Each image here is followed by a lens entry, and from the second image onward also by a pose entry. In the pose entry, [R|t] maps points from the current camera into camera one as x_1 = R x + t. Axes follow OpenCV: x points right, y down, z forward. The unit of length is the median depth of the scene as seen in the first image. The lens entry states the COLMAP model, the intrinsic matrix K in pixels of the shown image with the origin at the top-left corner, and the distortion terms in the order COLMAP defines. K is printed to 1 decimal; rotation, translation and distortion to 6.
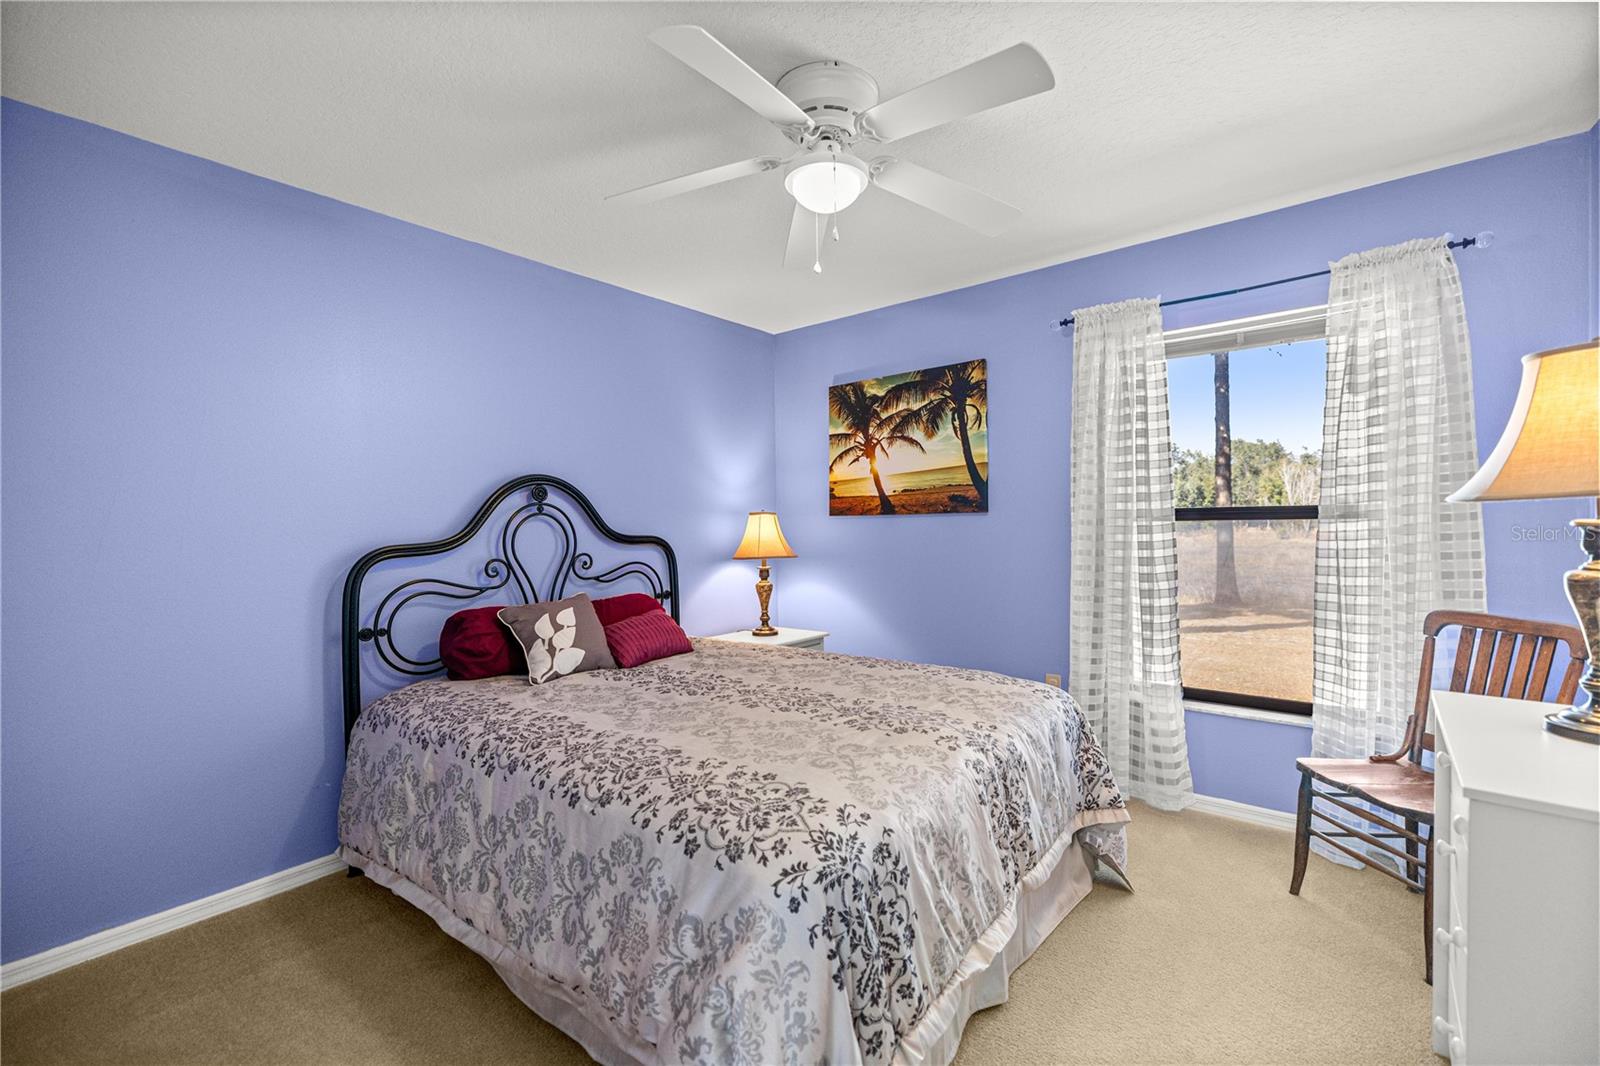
lens RADIAL K [[668.8, 0, 798.2], [0, 668.8, 528.5], [0, 0, 1]] dist [0.001041, 0.000130]
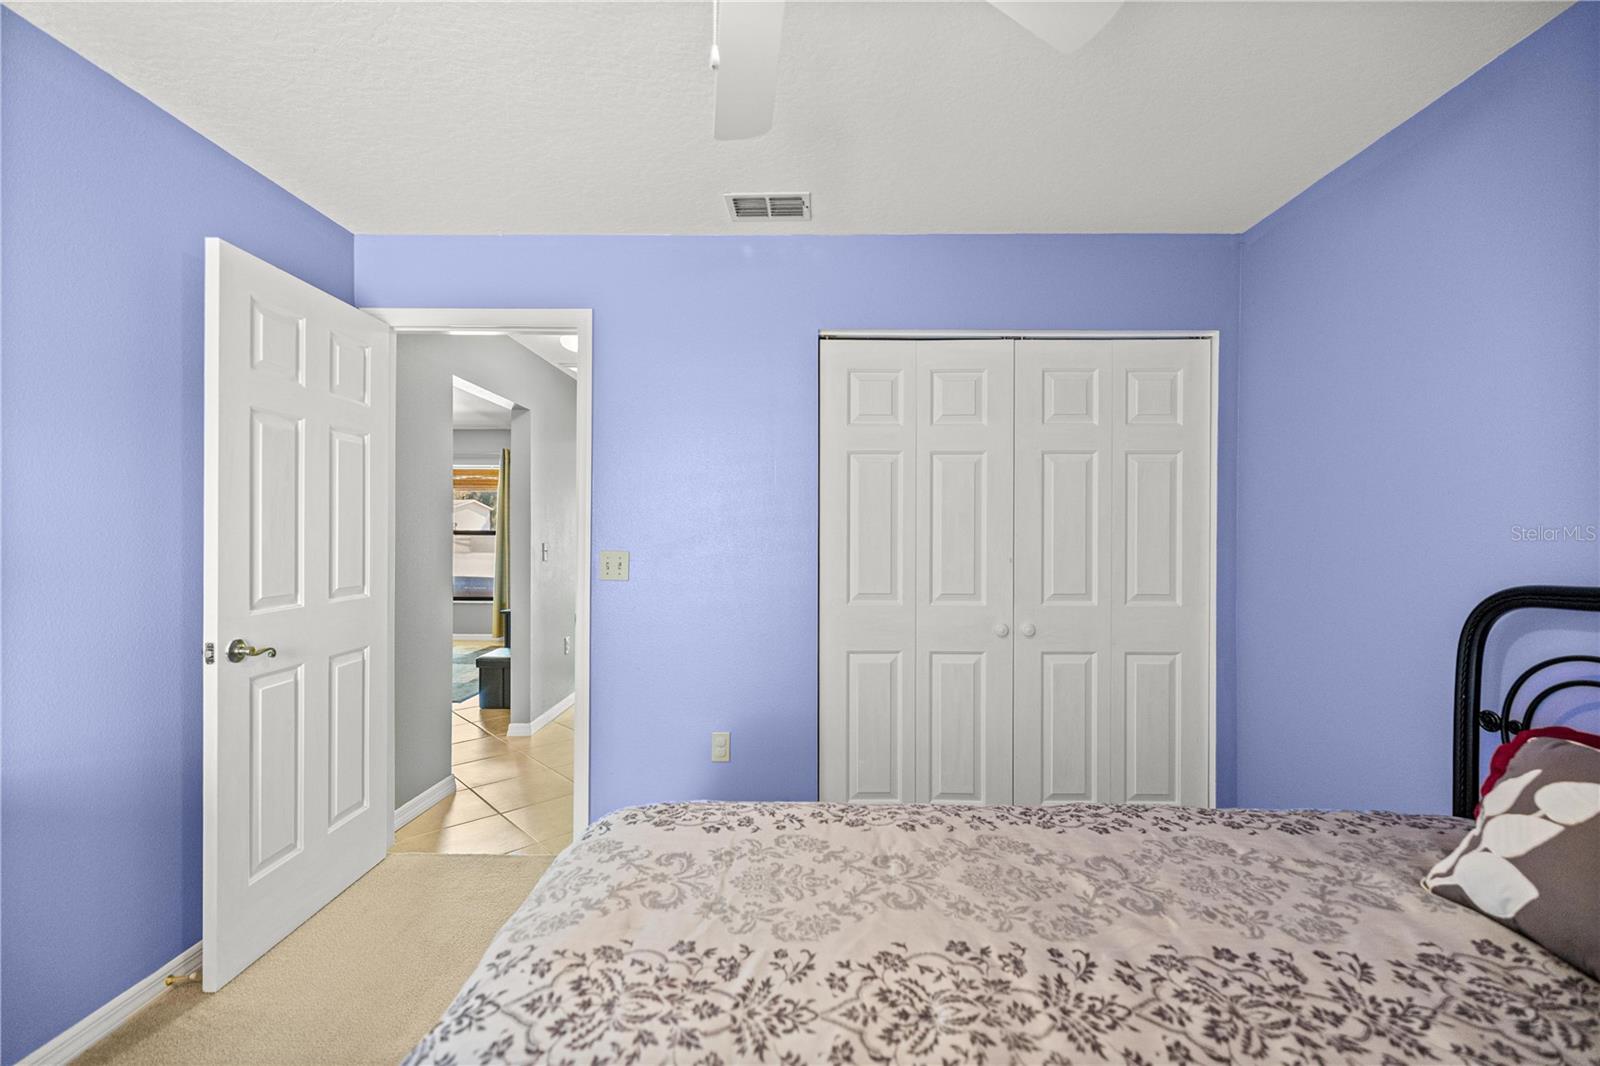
lens RADIAL K [[668.8, 0, 801.4], [0, 668.8, 528.9], [0, 0, 1]] dist [0.001041, 0.000130]
pose [[-0.775318, 0.006914, -0.631533, 0.334797], [-0.004366, 0.999858, 0.016306, -0.040223], [0.631555, 0.015399, -0.775178, 1.368730]]
